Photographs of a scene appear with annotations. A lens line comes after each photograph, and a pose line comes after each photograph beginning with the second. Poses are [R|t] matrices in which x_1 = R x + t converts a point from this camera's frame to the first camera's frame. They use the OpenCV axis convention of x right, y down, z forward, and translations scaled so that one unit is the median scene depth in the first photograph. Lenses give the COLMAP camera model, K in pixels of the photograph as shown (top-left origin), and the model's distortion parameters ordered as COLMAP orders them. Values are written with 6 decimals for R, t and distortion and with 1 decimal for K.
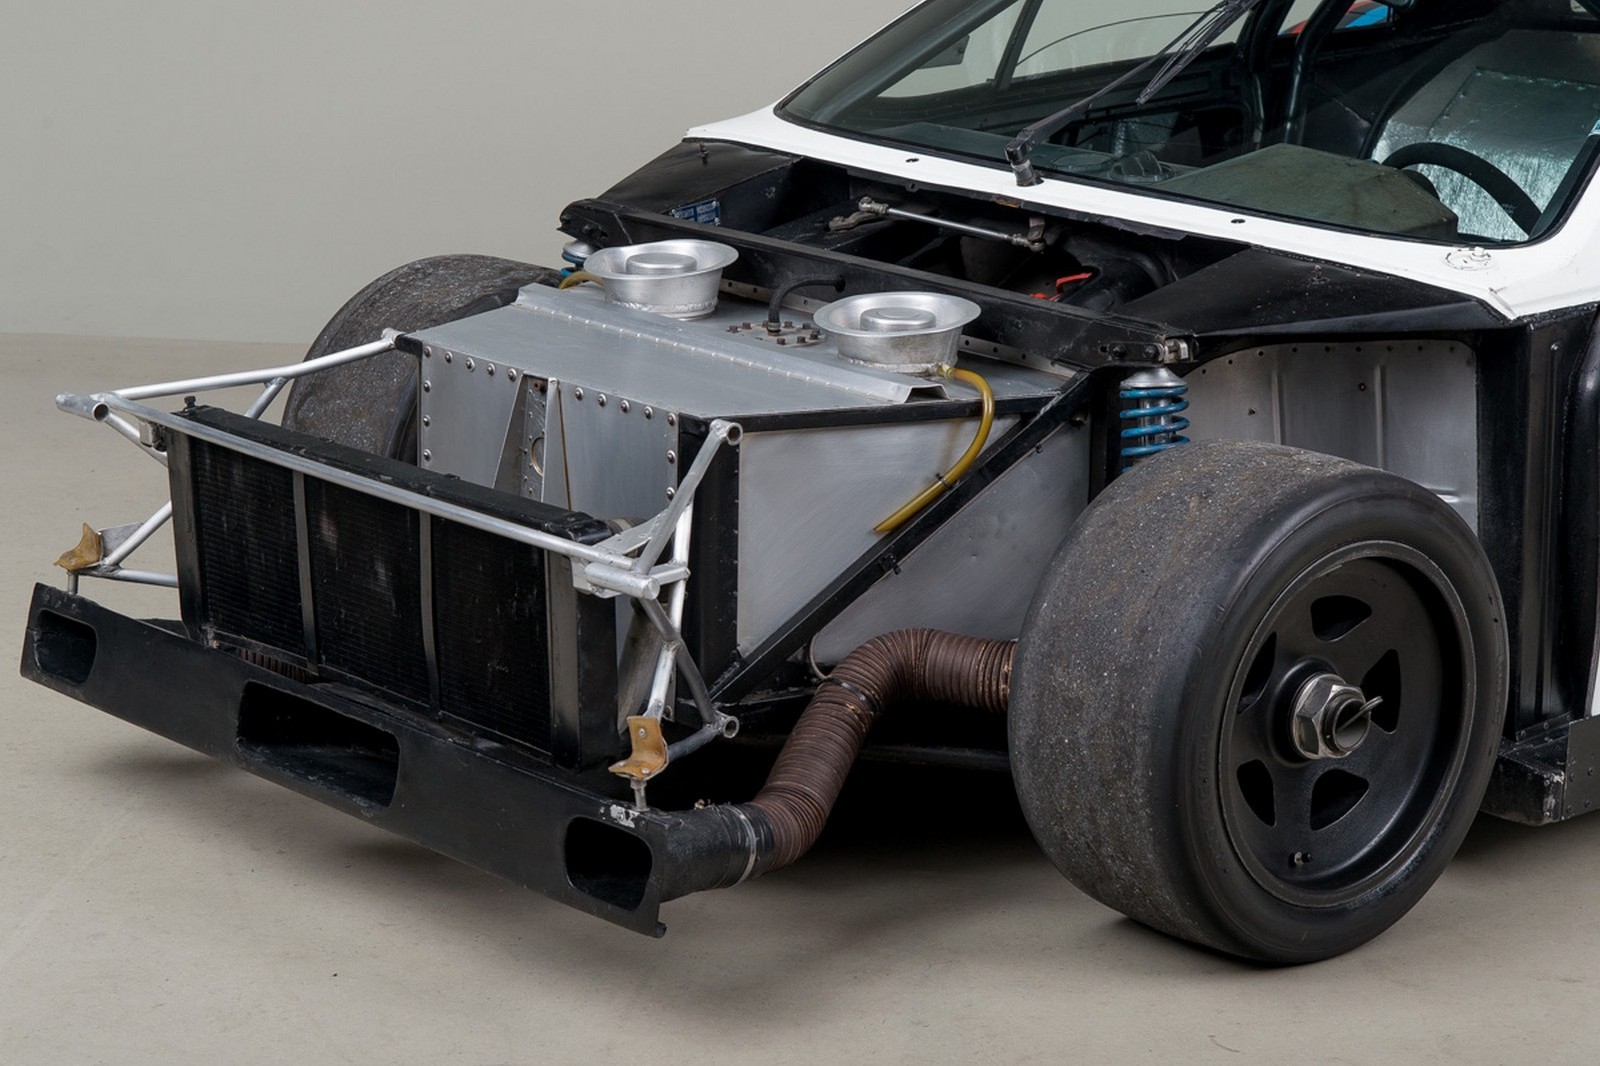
lens RADIAL K [[3976.9, 0, 806.6], [0, 3976.9, 528.8], [0, 0, 1]] dist [-0.075211, 0.000000]
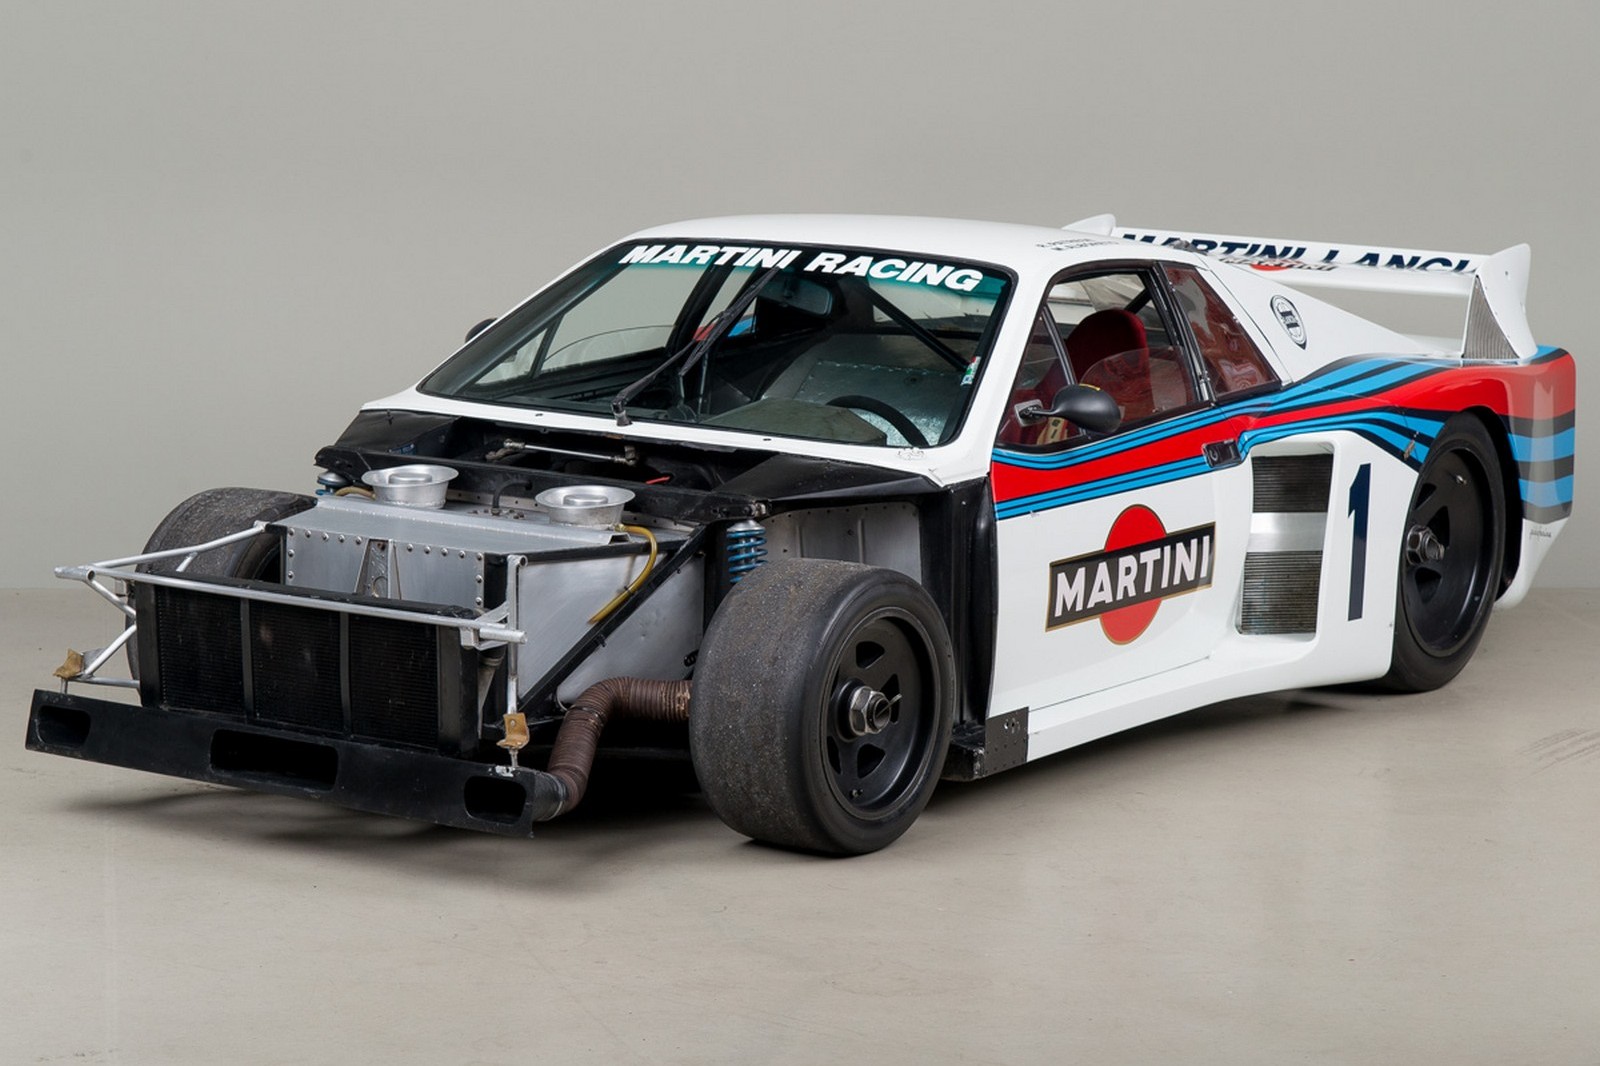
lens RADIAL K [[4018.2, 0, 791.3], [0, 4018.2, 548.4], [0, 0, 1]] dist [0.051135, 0.000000]
pose [[0.965463, -0.033602, 0.258363, -0.335187], [0.055908, 0.995268, -0.079477, 0.108275], [-0.254469, 0.091177, 0.962773, -0.660933]]
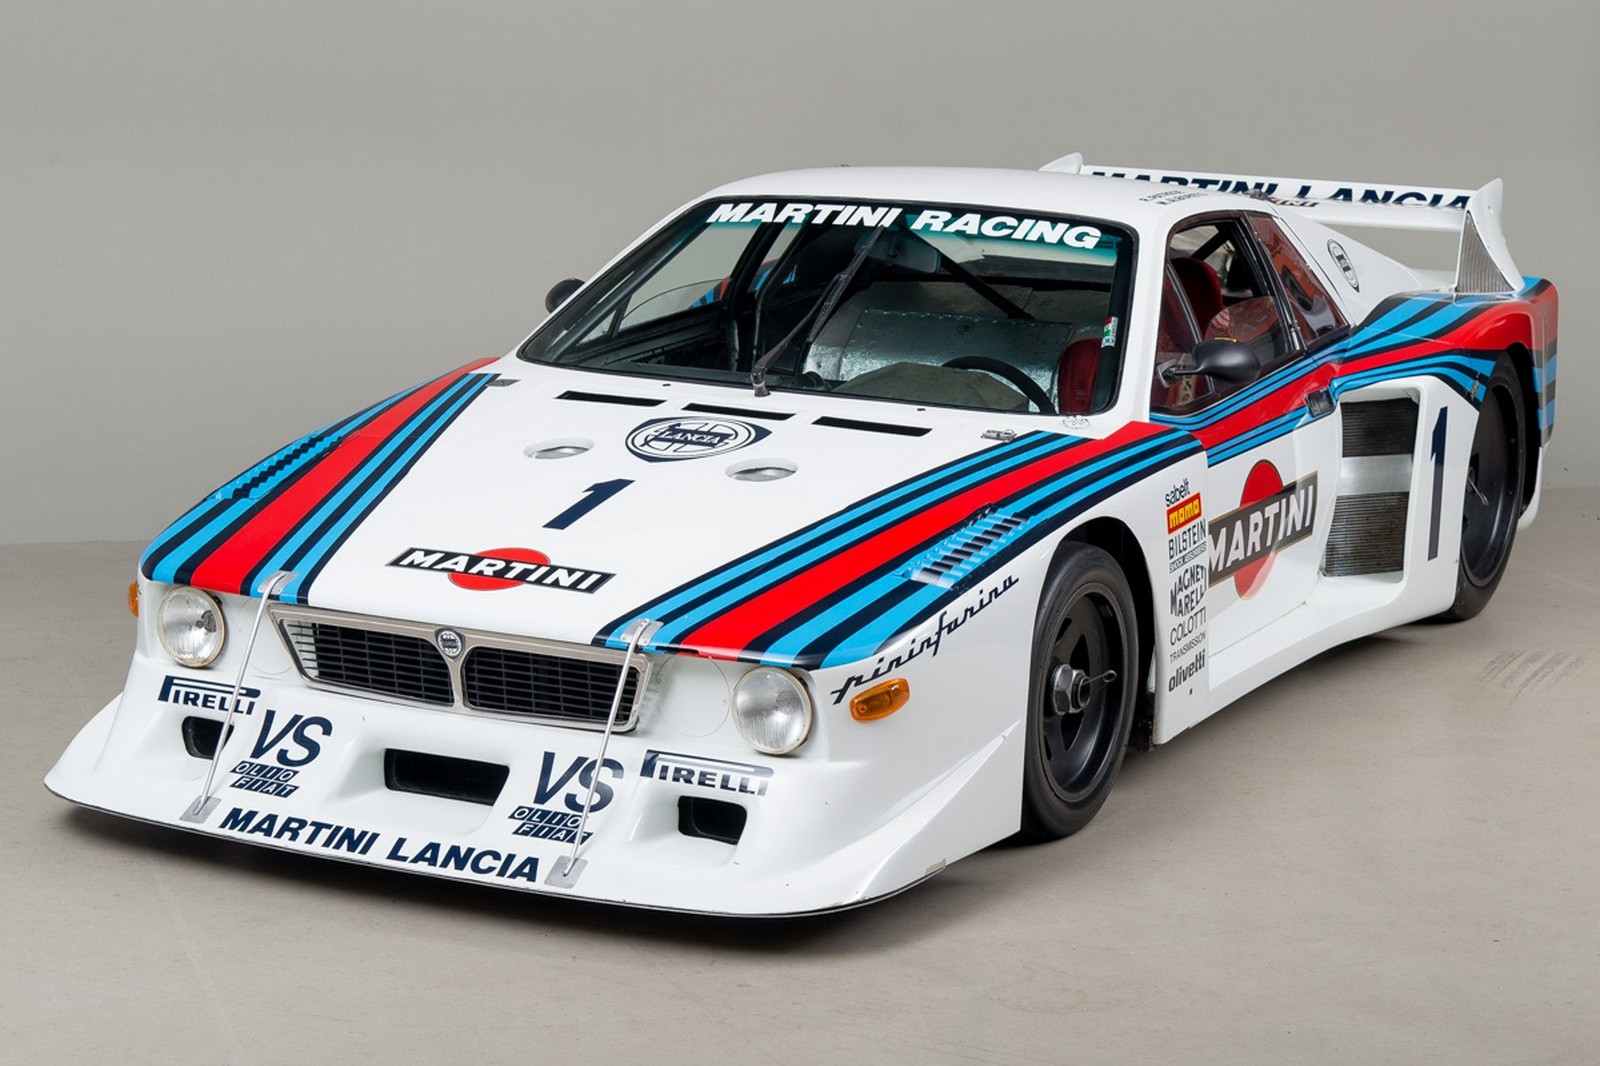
lens RADIAL K [[3306.4, 0, 796.4], [0, 3306.4, 575.6], [0, 0, 1]] dist [0.014009, 0.000000]
pose [[0.929636, -0.076727, 0.360402, -0.454727], [0.088602, 0.995930, -0.016518, 0.009458], [-0.357668, 0.047289, 0.932651, -0.263412]]
